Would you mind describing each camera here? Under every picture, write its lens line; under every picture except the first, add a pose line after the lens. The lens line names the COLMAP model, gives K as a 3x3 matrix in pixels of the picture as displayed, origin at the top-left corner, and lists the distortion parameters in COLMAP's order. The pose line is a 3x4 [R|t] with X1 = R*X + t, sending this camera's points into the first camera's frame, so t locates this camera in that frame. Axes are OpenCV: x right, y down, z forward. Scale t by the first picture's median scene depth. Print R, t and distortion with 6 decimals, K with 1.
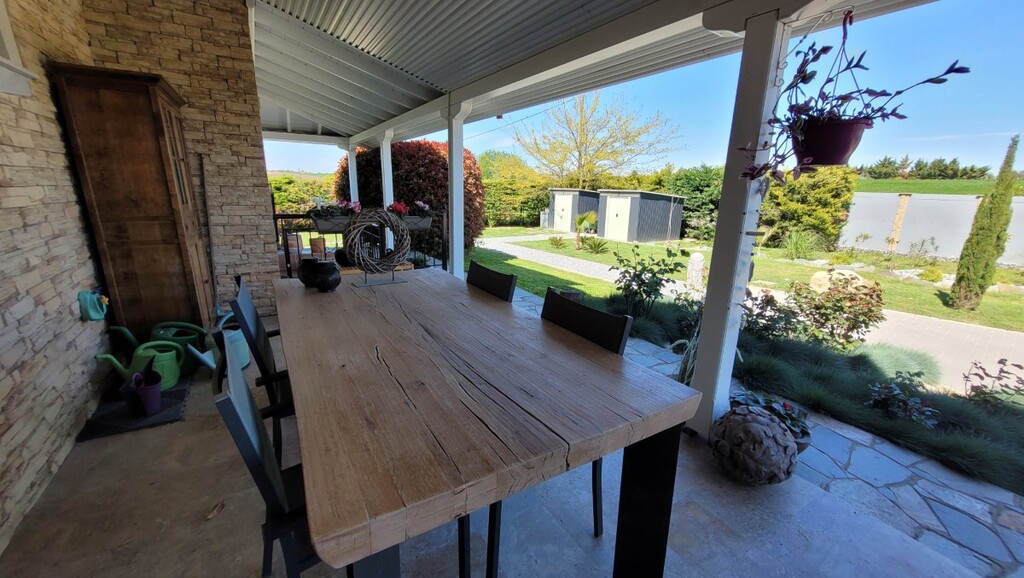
lens RADIAL K [[400.1, 0, 512.2], [0, 400.1, 291.1], [0, 0, 1]] dist [0.002700, 0.000028]
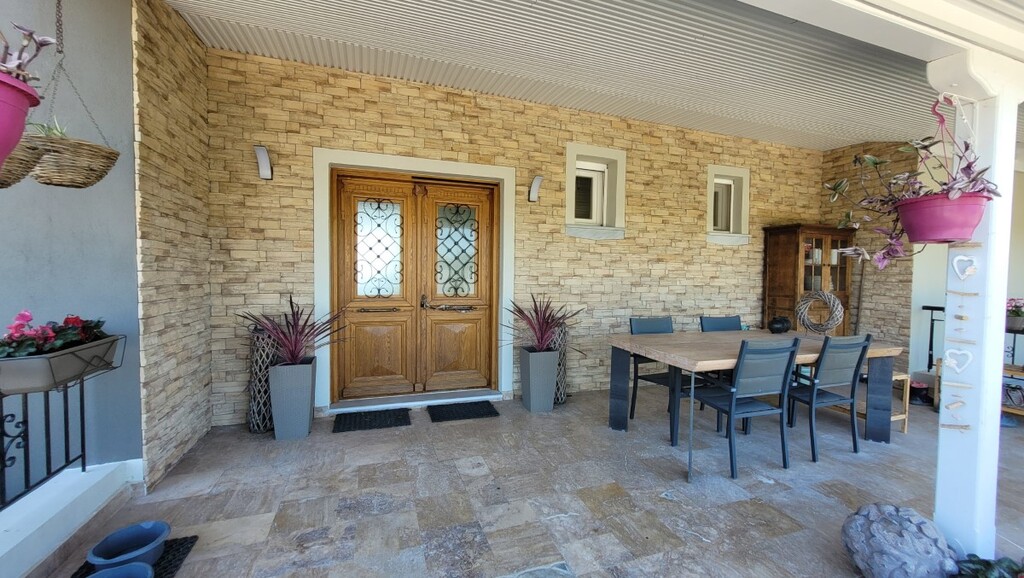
lens RADIAL K [[400.1, 0, 515.7], [0, 400.1, 286.6], [0, 0, 1]] dist [0.002700, 0.000028]
pose [[-0.218640, 0.009211, -0.975762, 0.869191], [-0.268338, 0.960836, 0.069197, -0.010573], [0.938185, 0.276964, -0.207606, 0.135560]]
